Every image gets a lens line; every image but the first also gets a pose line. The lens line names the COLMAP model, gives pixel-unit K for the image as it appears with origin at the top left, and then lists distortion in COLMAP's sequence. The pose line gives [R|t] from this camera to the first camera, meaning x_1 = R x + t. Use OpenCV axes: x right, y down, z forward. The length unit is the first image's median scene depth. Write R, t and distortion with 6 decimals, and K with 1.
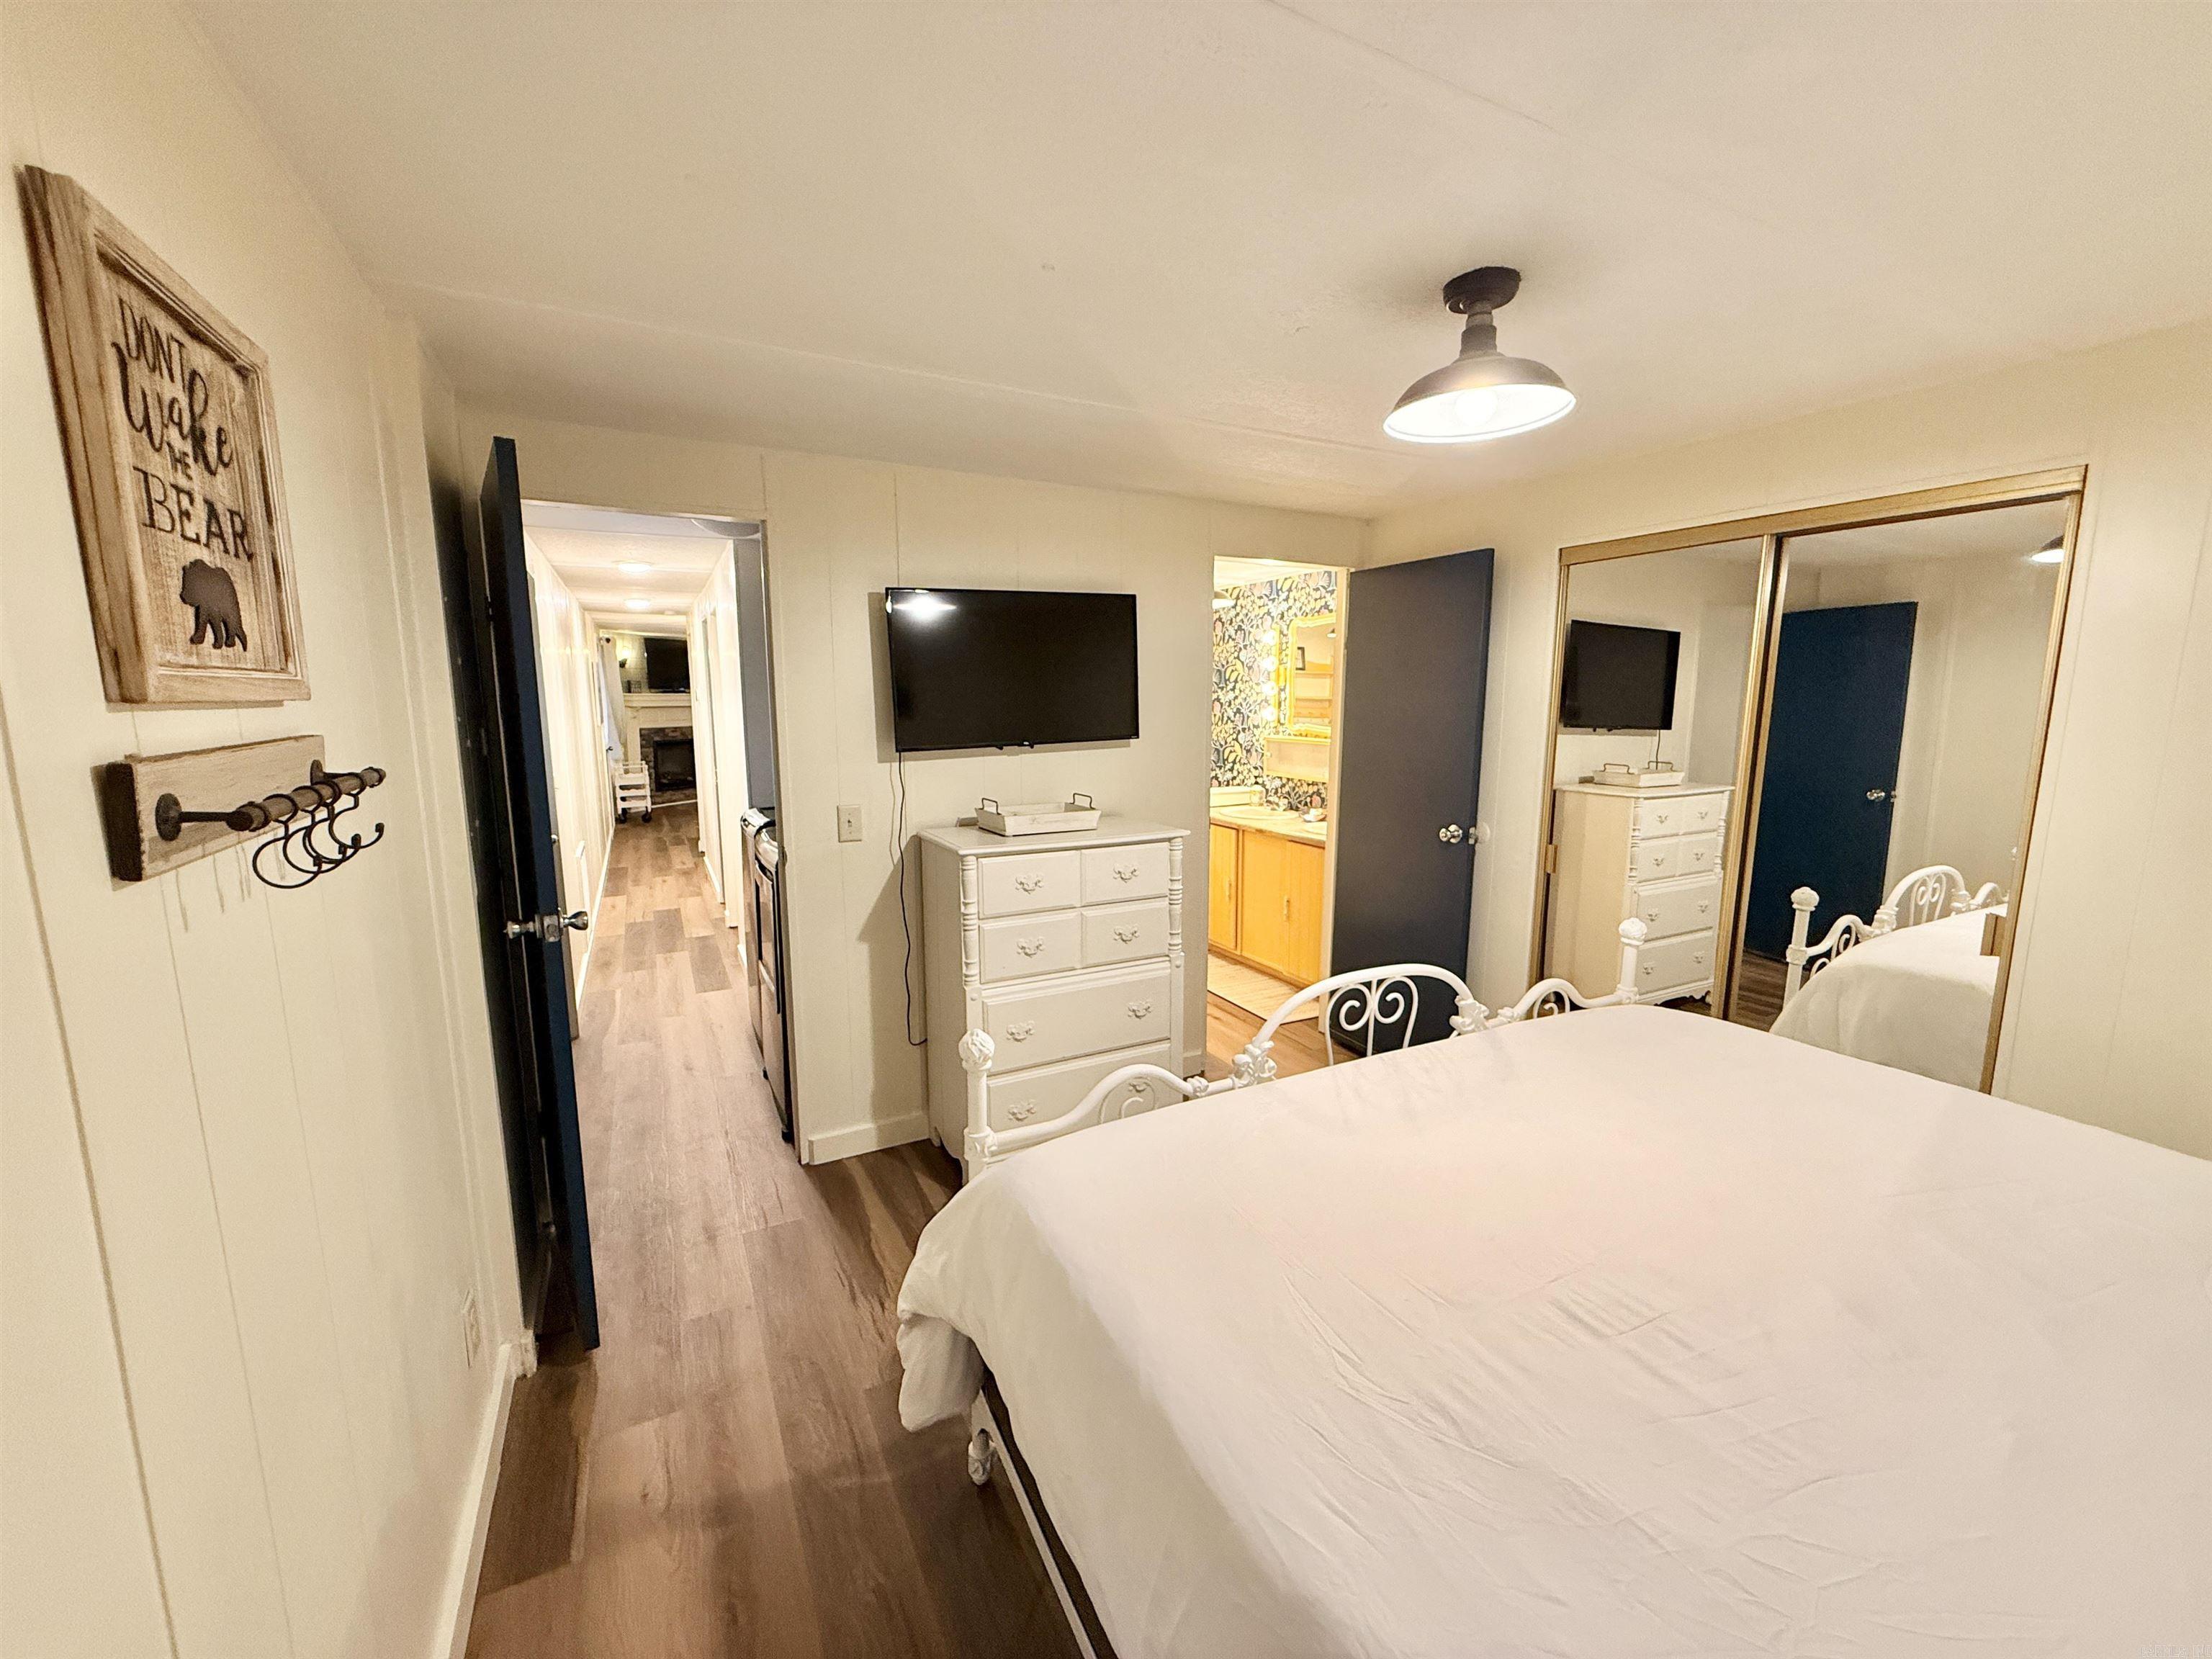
lens RADIAL K [[881.5, 0, 1114.0], [0, 881.5, 829.7], [0, 0, 1]] dist [0.000612, 0.000370]
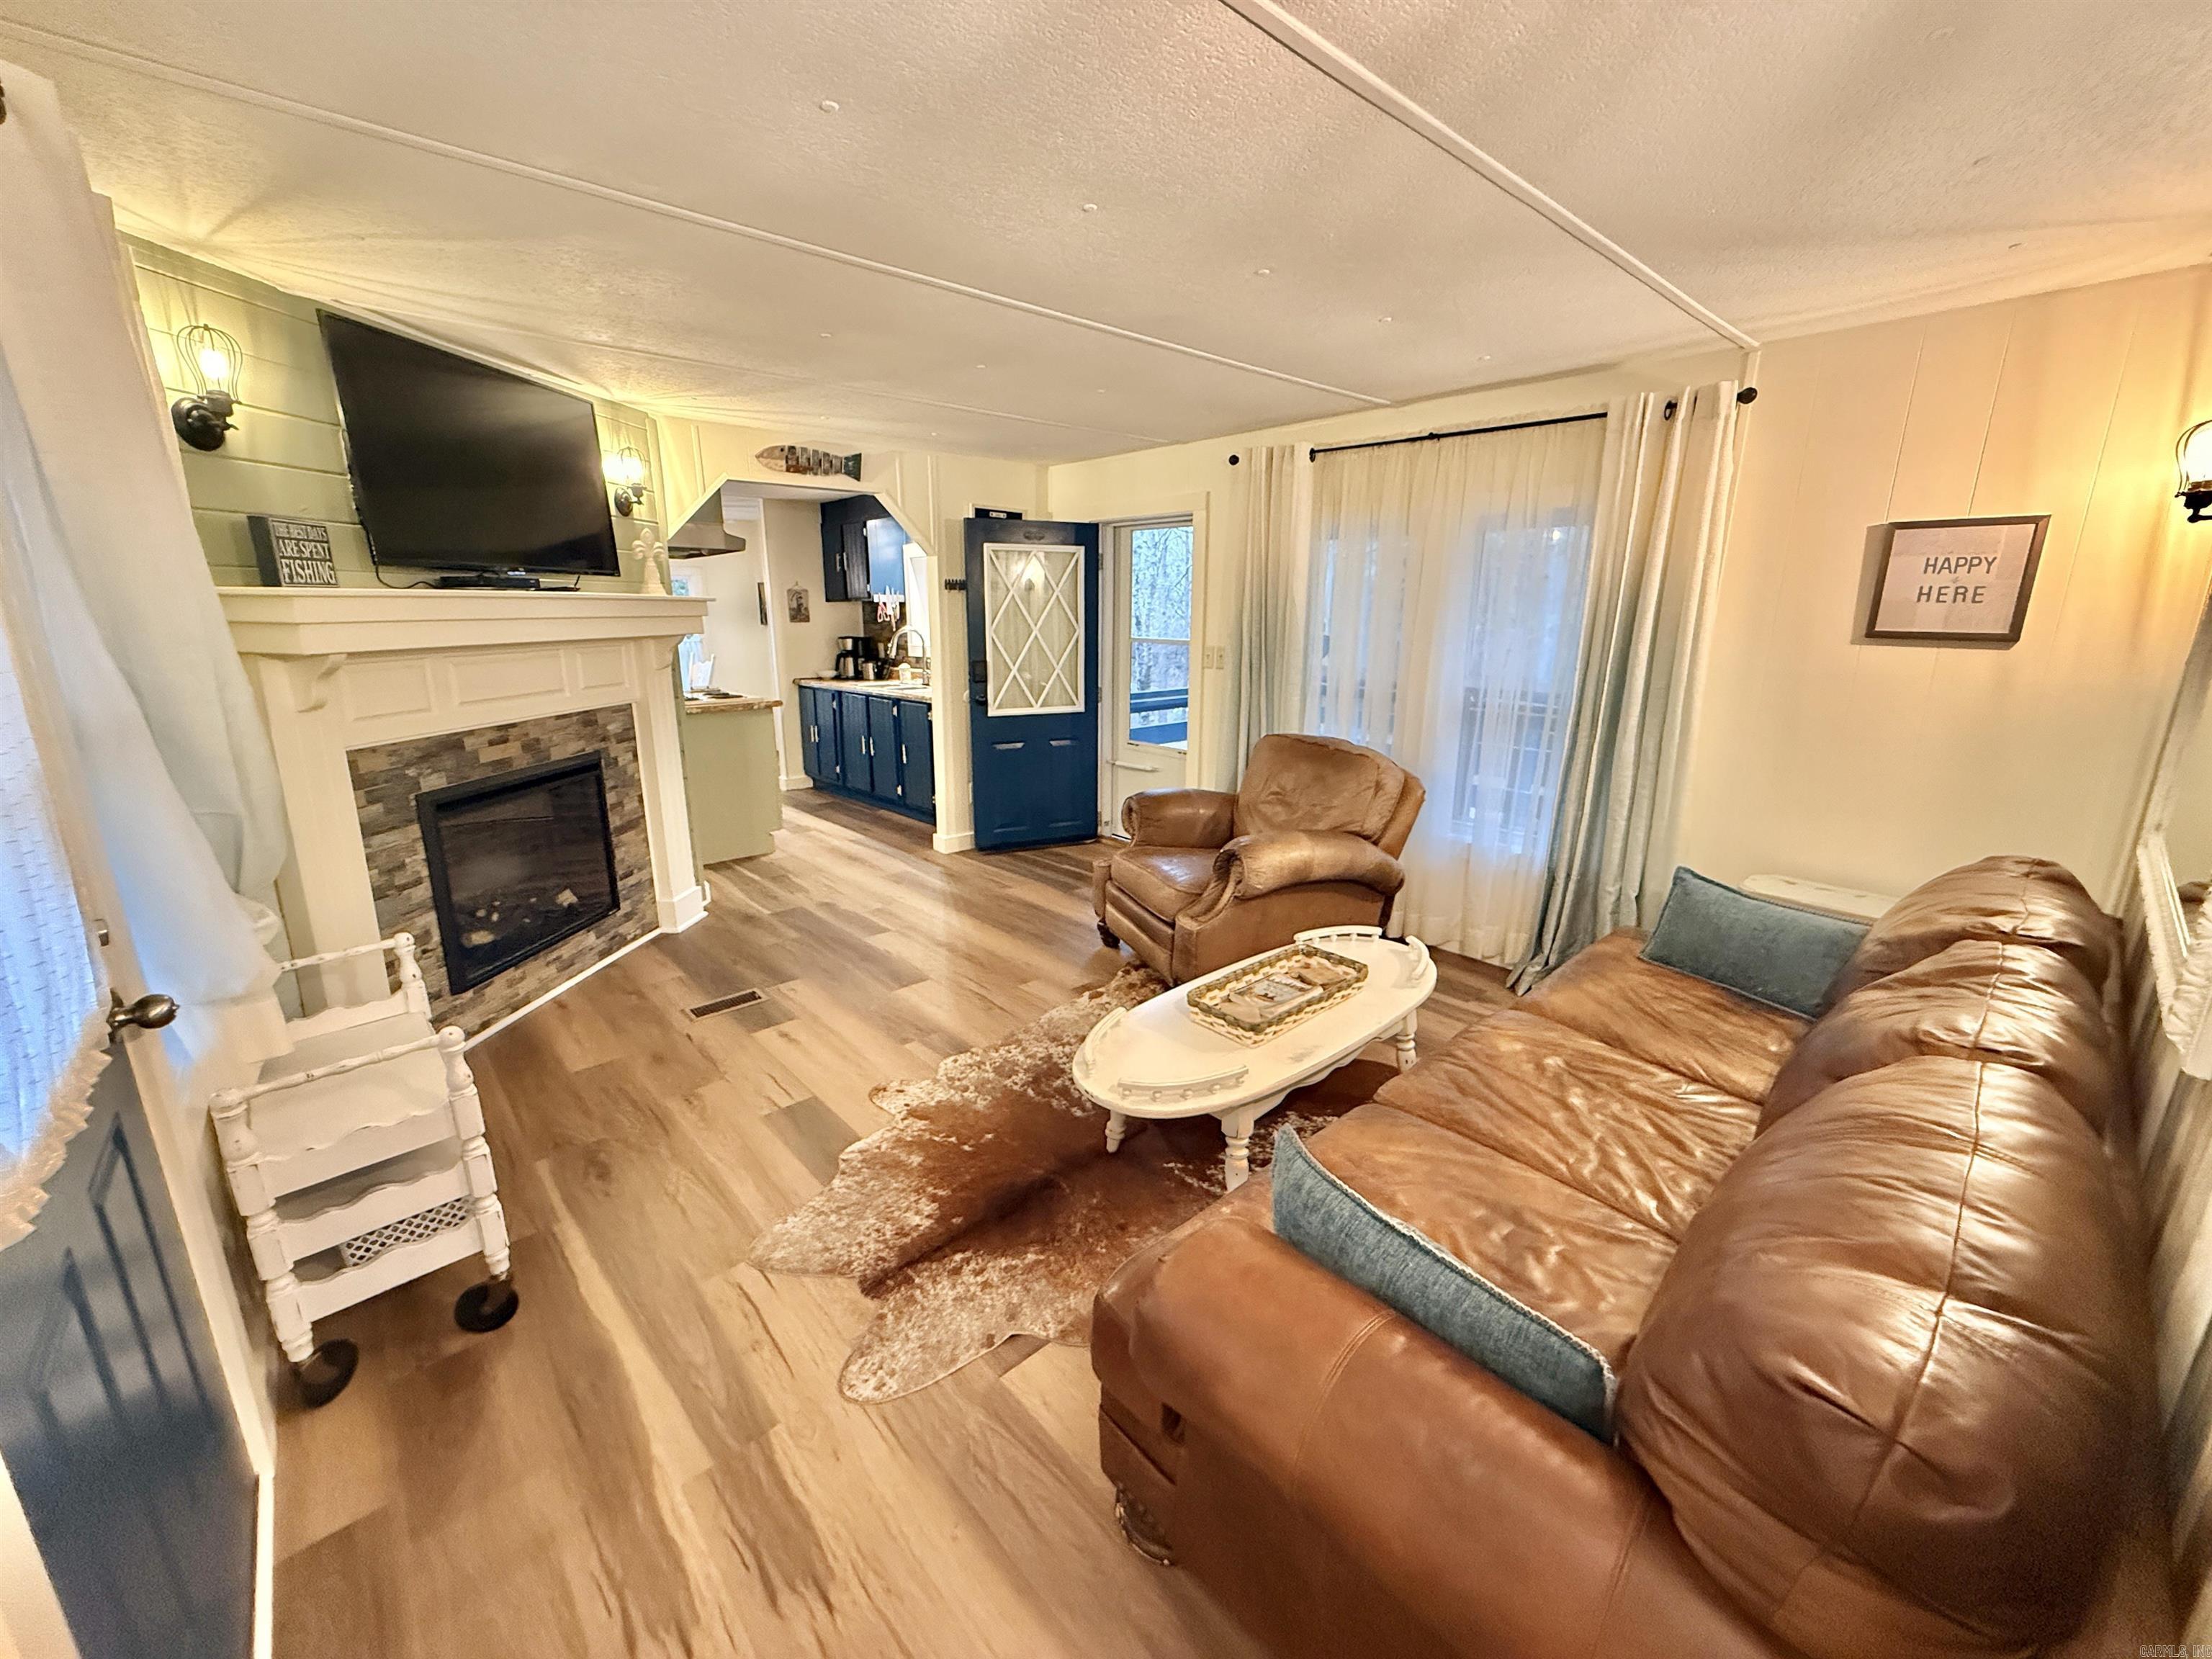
lens RADIAL K [[881.5, 0, 1103.6], [0, 881.5, 830.5], [0, 0, 1]] dist [0.000612, 0.000370]
pose [[0.969731, -0.060660, 0.236522, -0.473923], [0.034590, 0.993009, 0.112855, -0.131514], [-0.241715, -0.101258, 0.965050, 0.859602]]
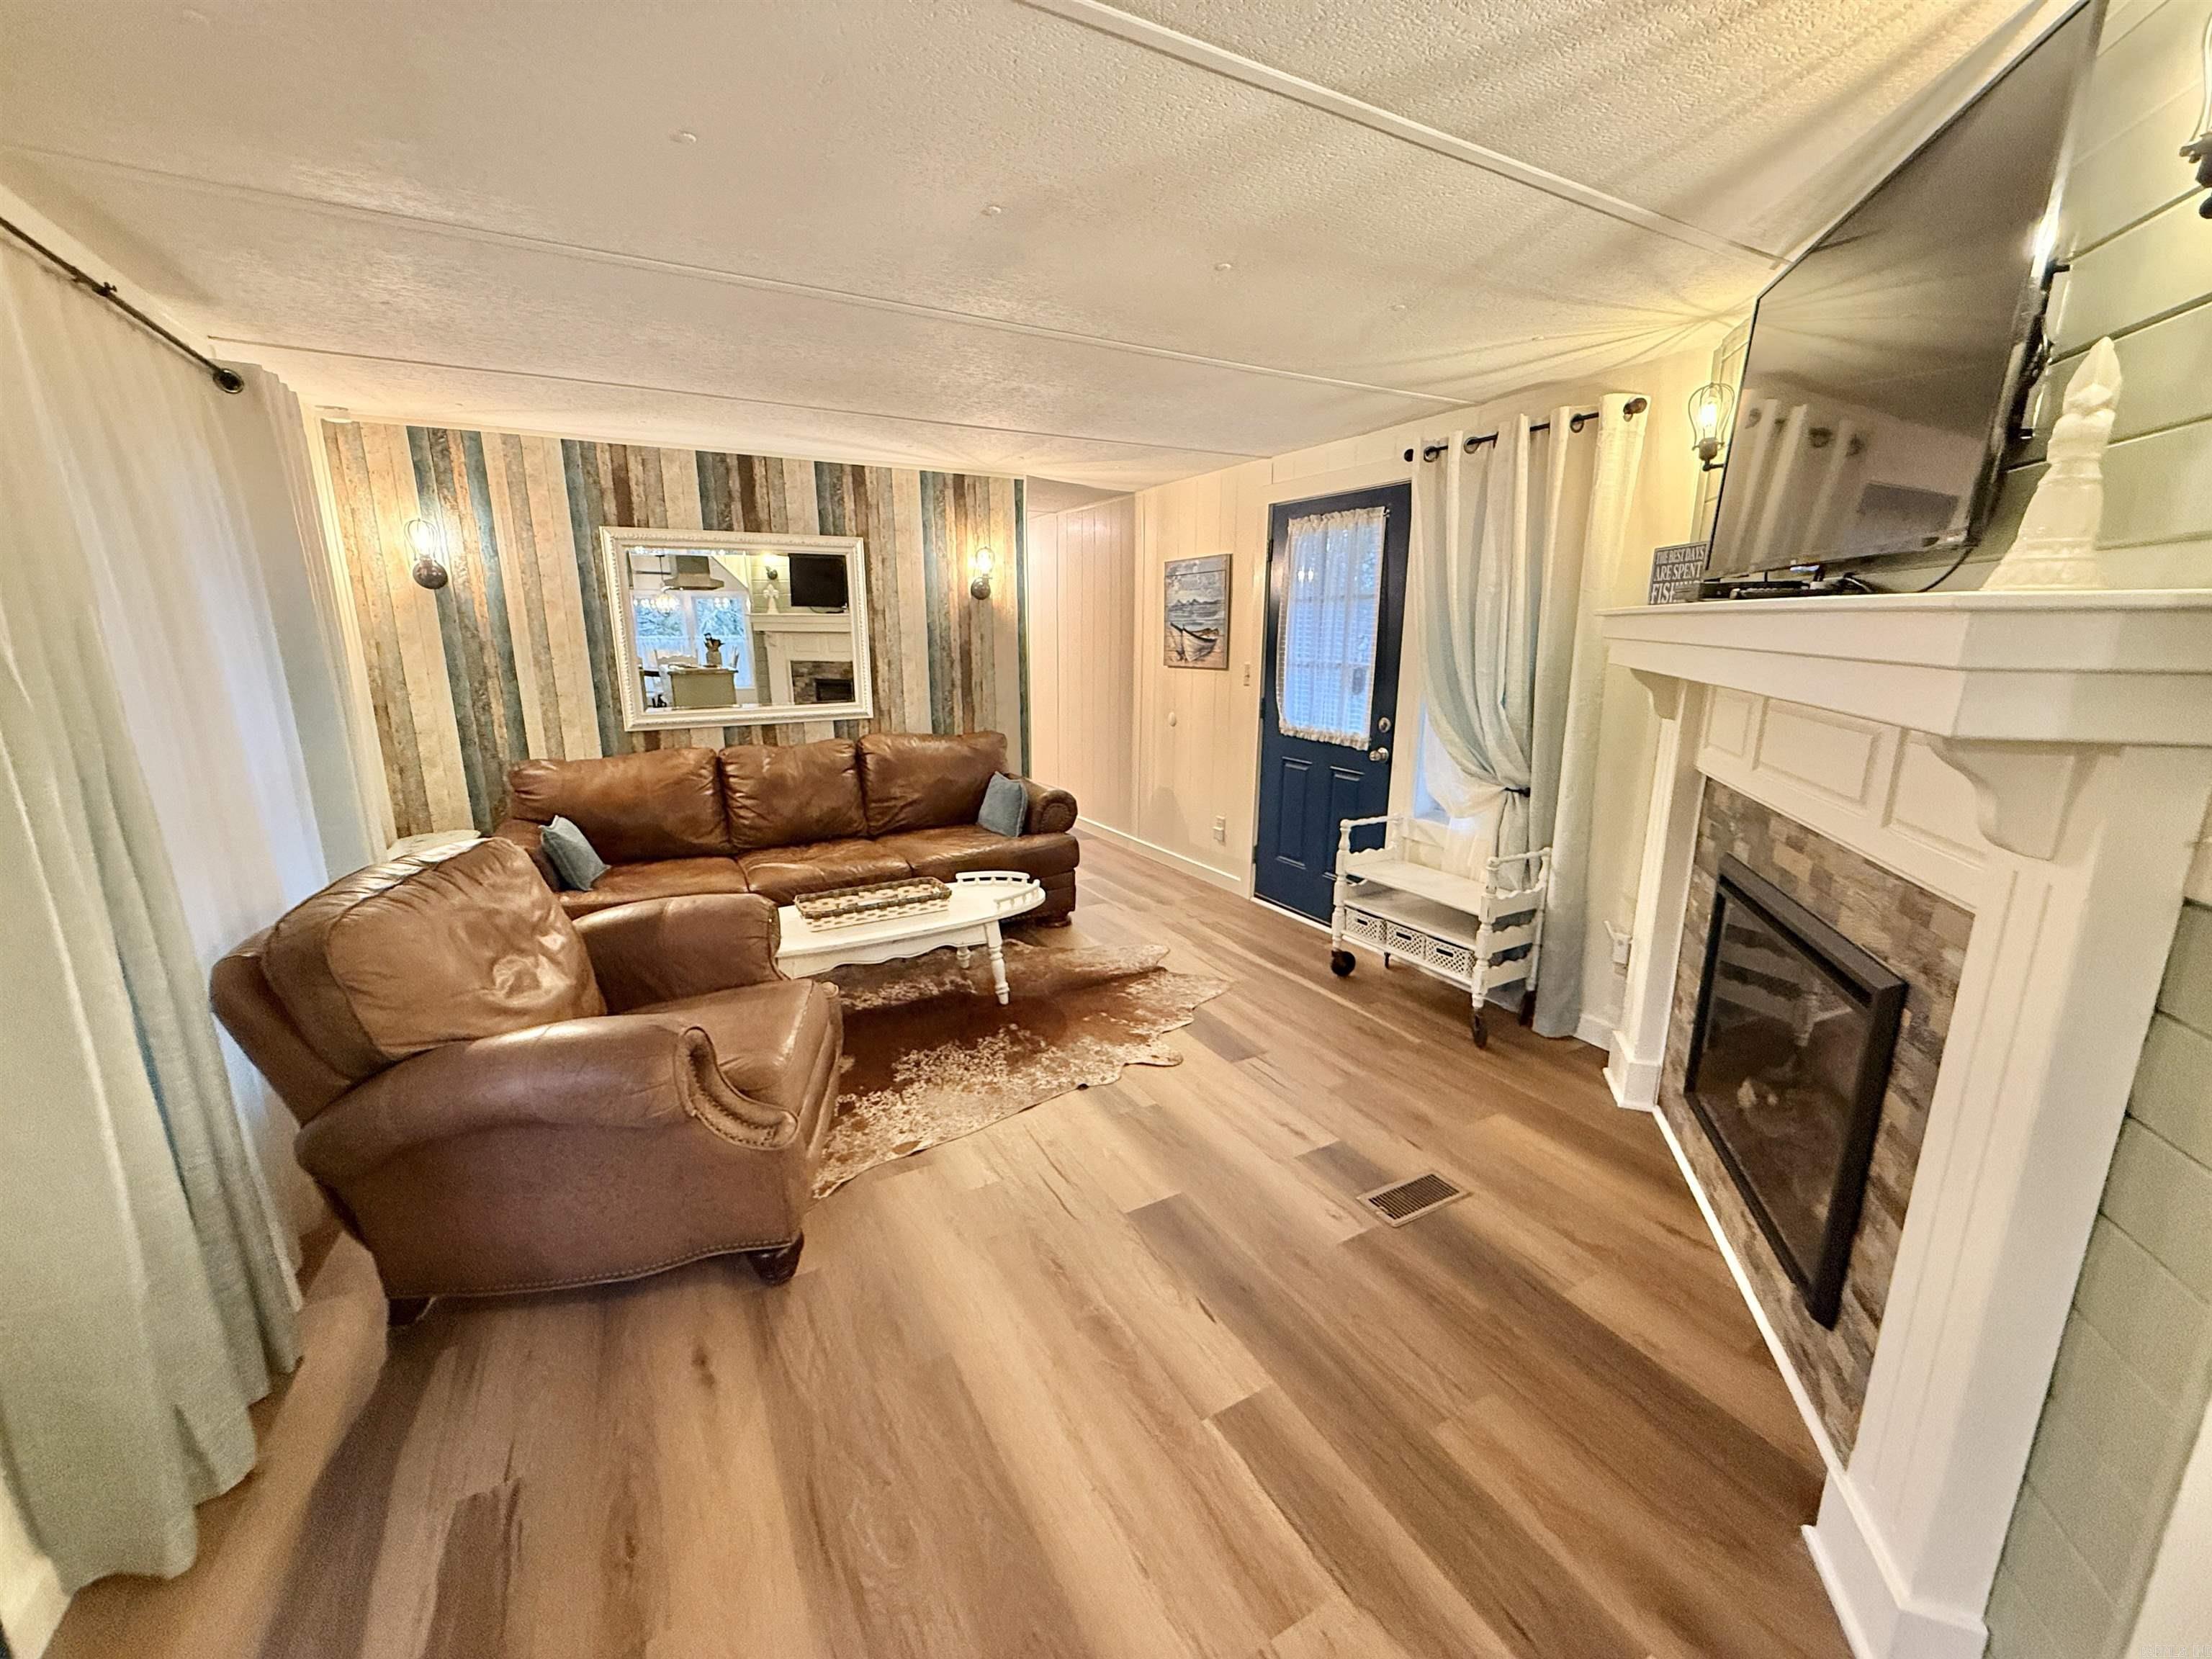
lens RADIAL K [[881.5, 0, 1096.7], [0, 881.5, 827.1], [0, 0, 1]] dist [0.000612, 0.000370]
pose [[-0.999915, 0.000305, -0.013021, -0.451081], [-0.004446, 0.931678, 0.363257, -0.207216], [0.012242, 0.363284, -0.931598, 1.386984]]
